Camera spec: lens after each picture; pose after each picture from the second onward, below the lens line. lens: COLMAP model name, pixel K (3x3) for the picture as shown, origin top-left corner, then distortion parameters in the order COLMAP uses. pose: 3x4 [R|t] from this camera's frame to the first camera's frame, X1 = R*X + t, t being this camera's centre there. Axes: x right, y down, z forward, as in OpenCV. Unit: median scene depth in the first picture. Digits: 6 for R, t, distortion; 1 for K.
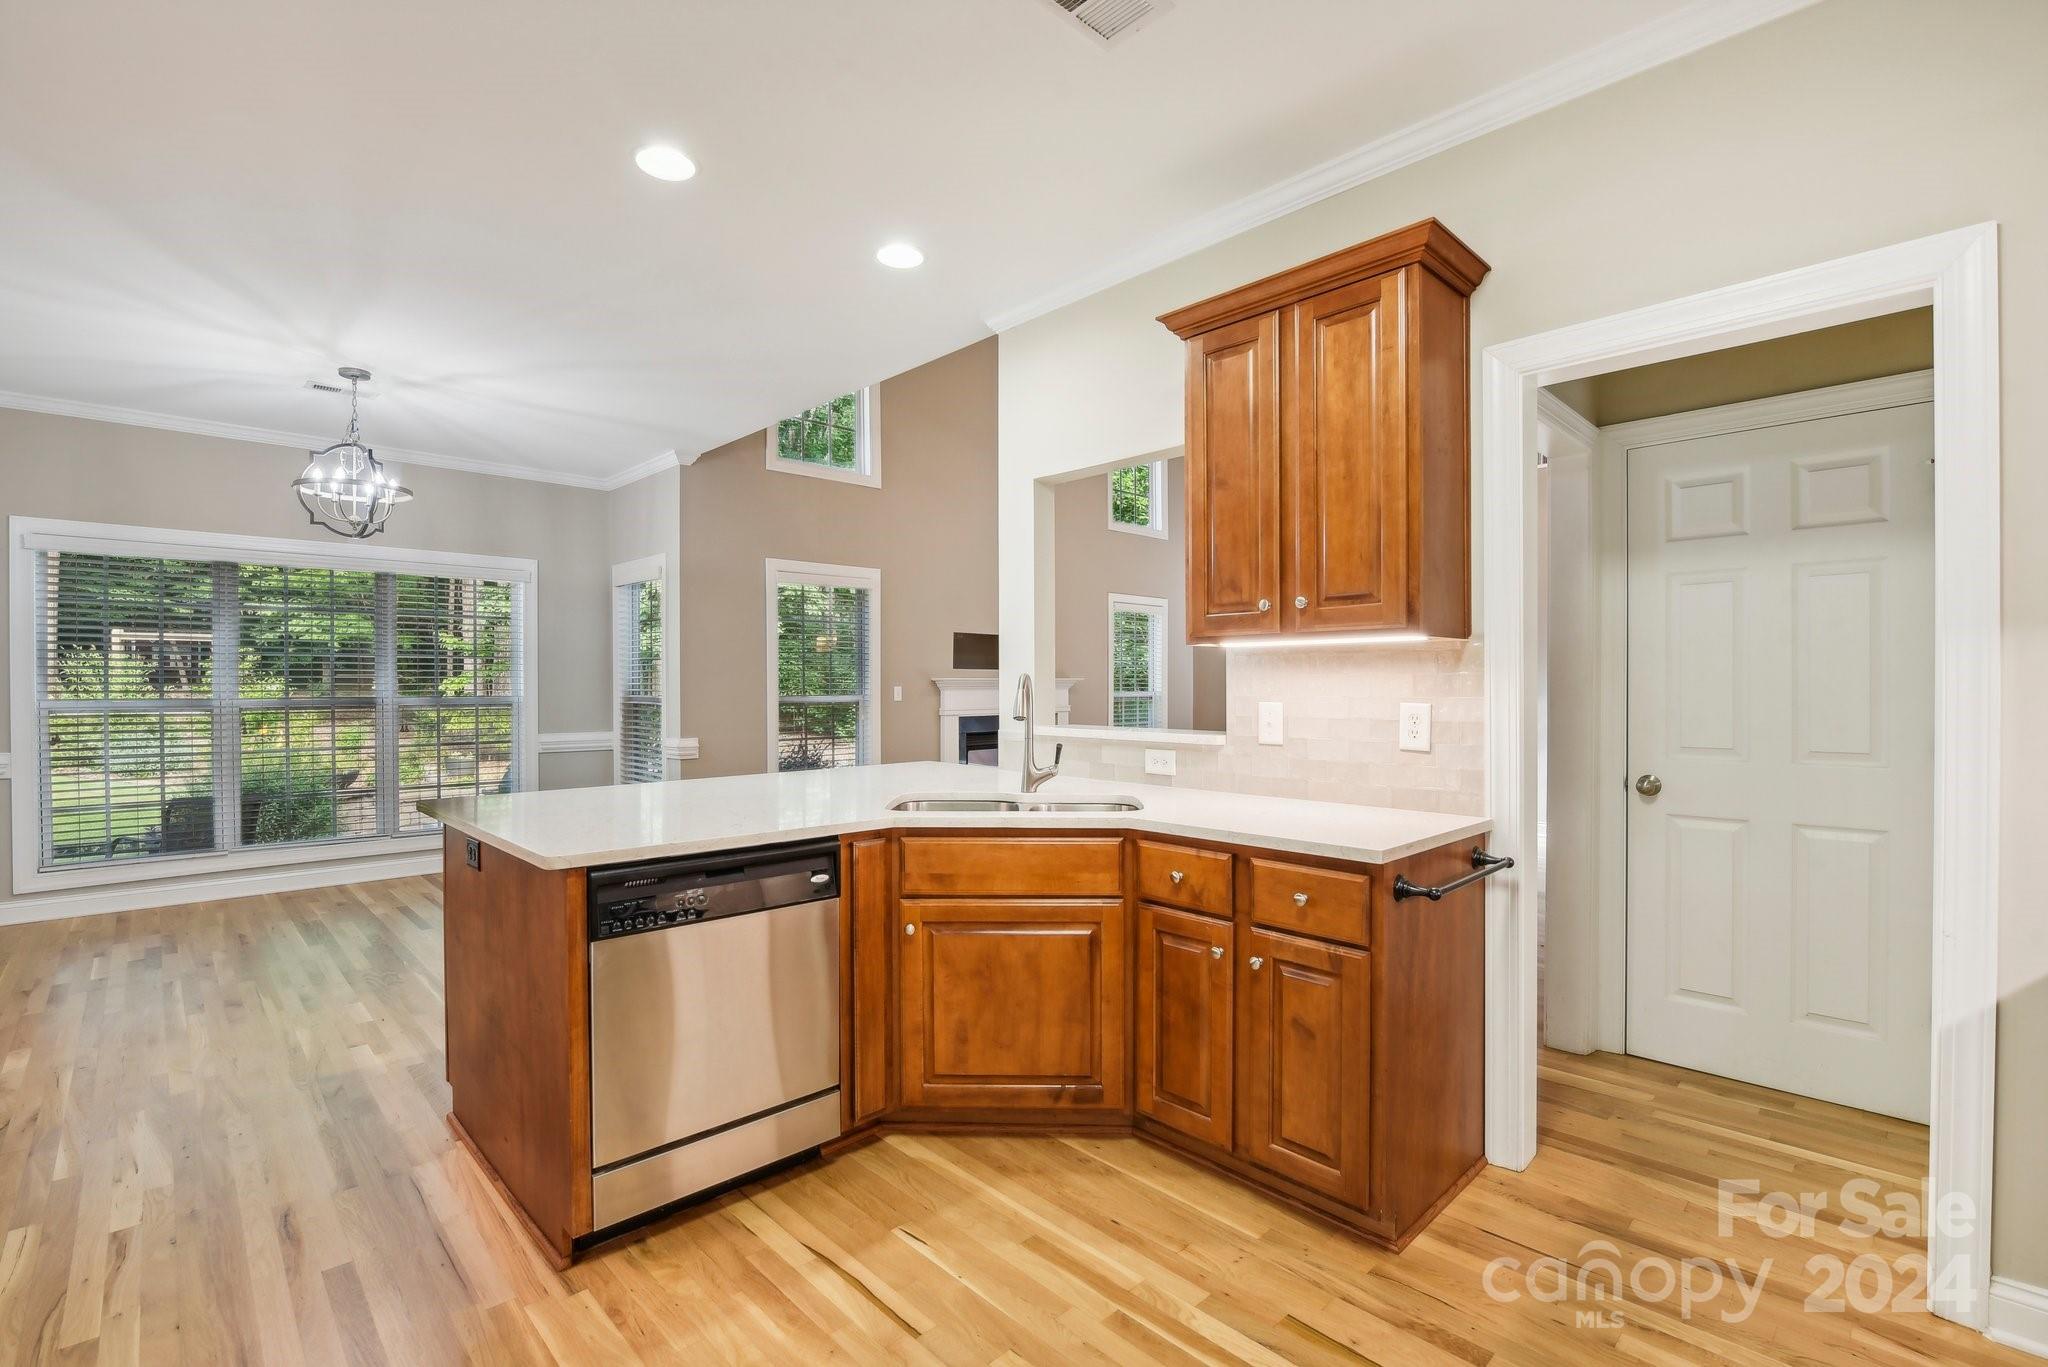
lens RADIAL K [[922.5, 0, 1019.7], [0, 922.5, 690.6], [0, 0, 1]] dist [-0.002675, -0.000208]
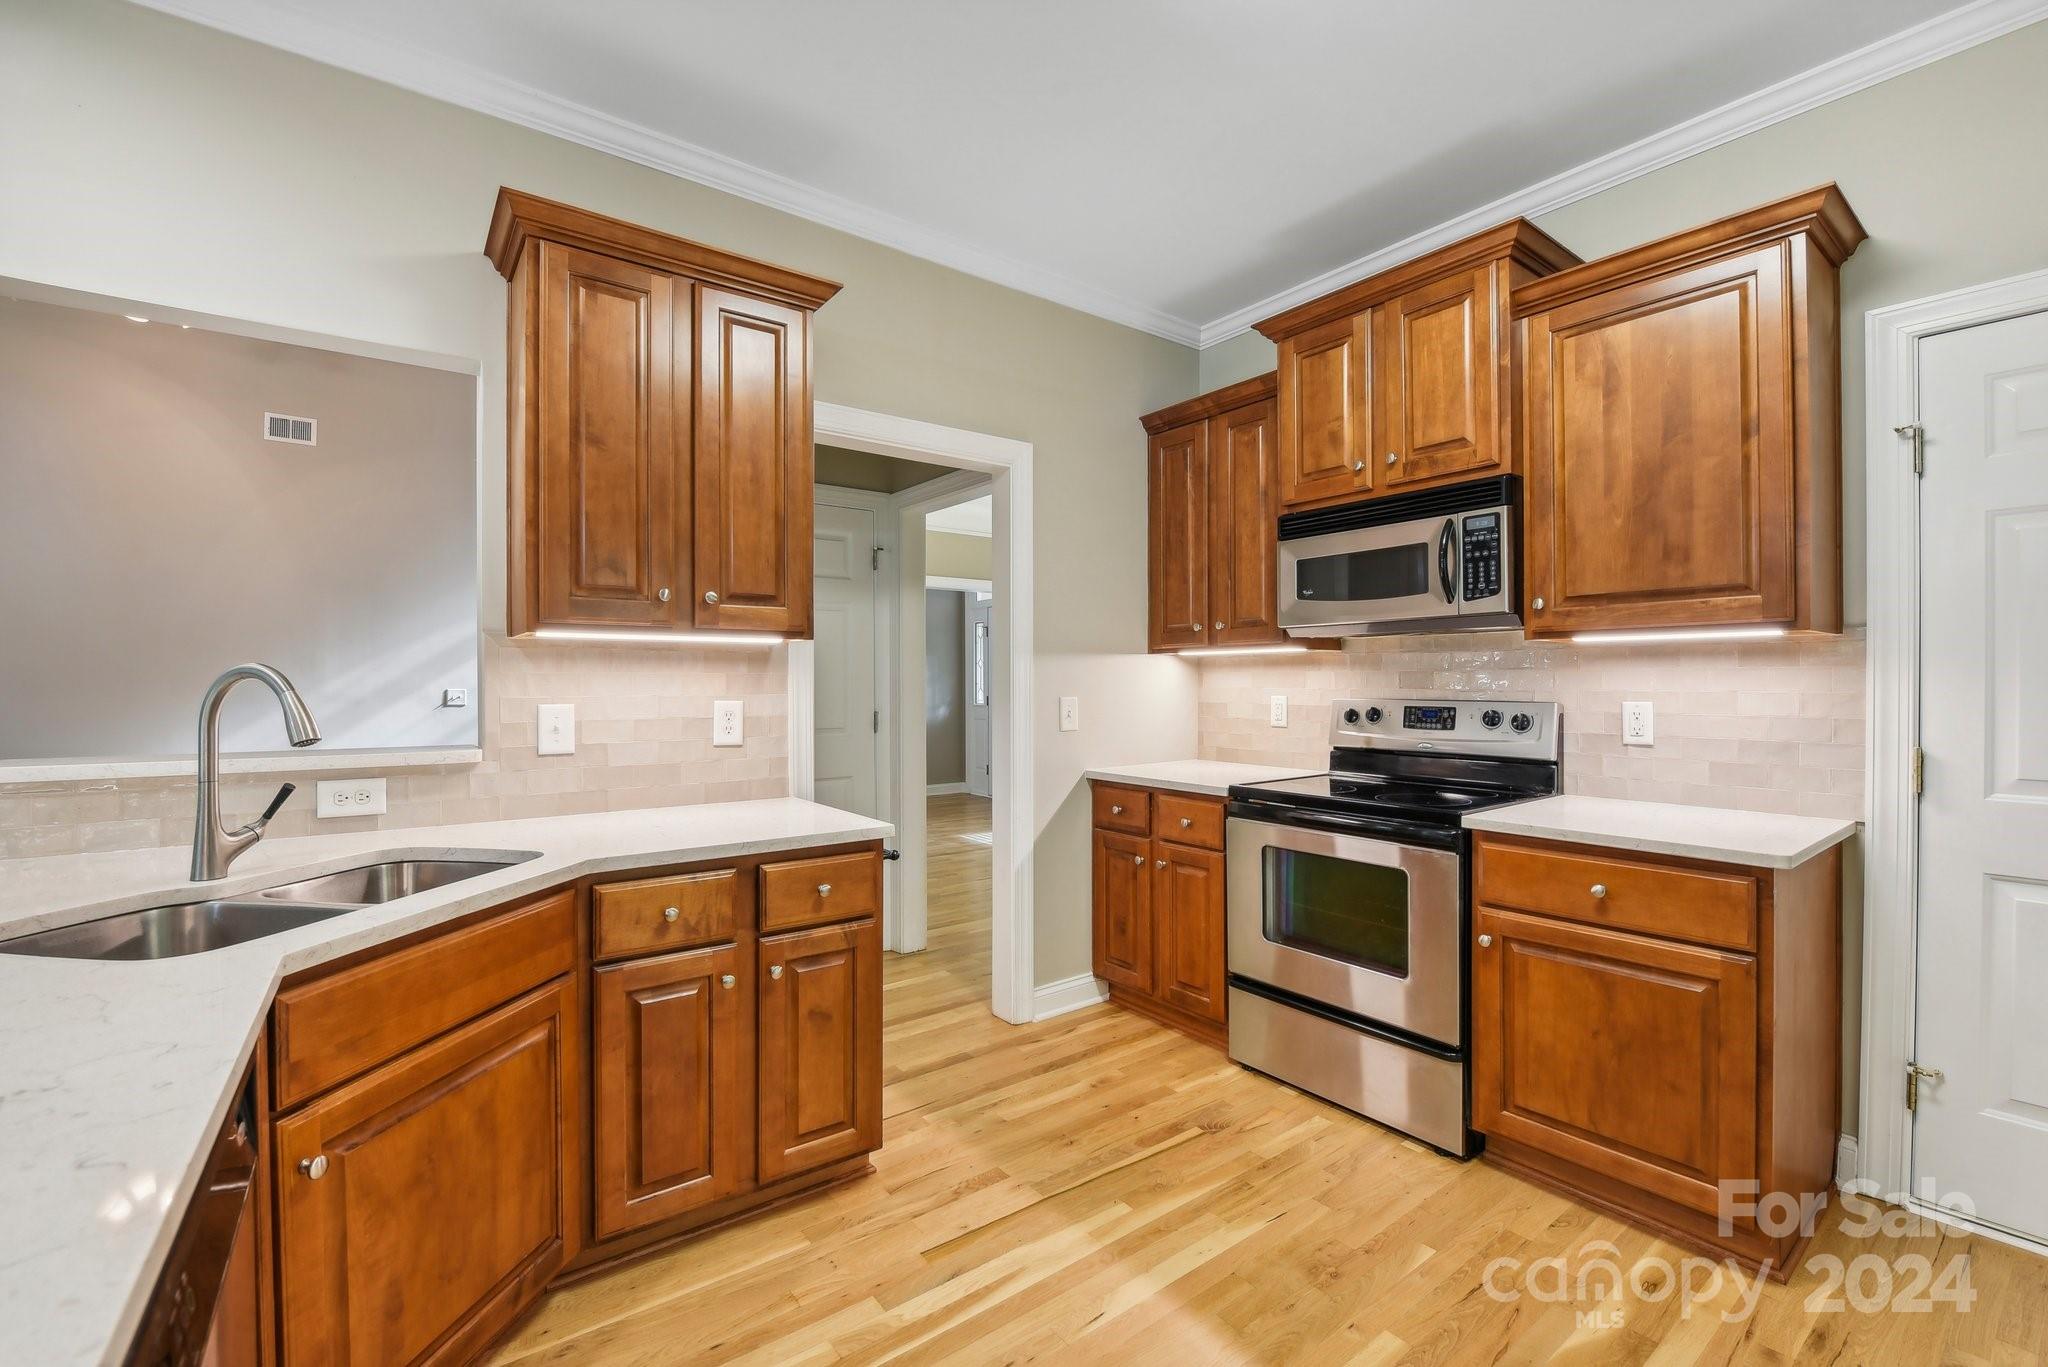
lens RADIAL K [[865.8, 0, 1035.8], [0, 865.8, 683.4], [0, 0, 1]] dist [-0.012058, -0.000170]
pose [[0.120435, -0.001295, 0.992720, -0.559083], [0.007263, 0.999974, 0.000423, -0.004459], [-0.992695, 0.007159, 0.120441, 0.572503]]
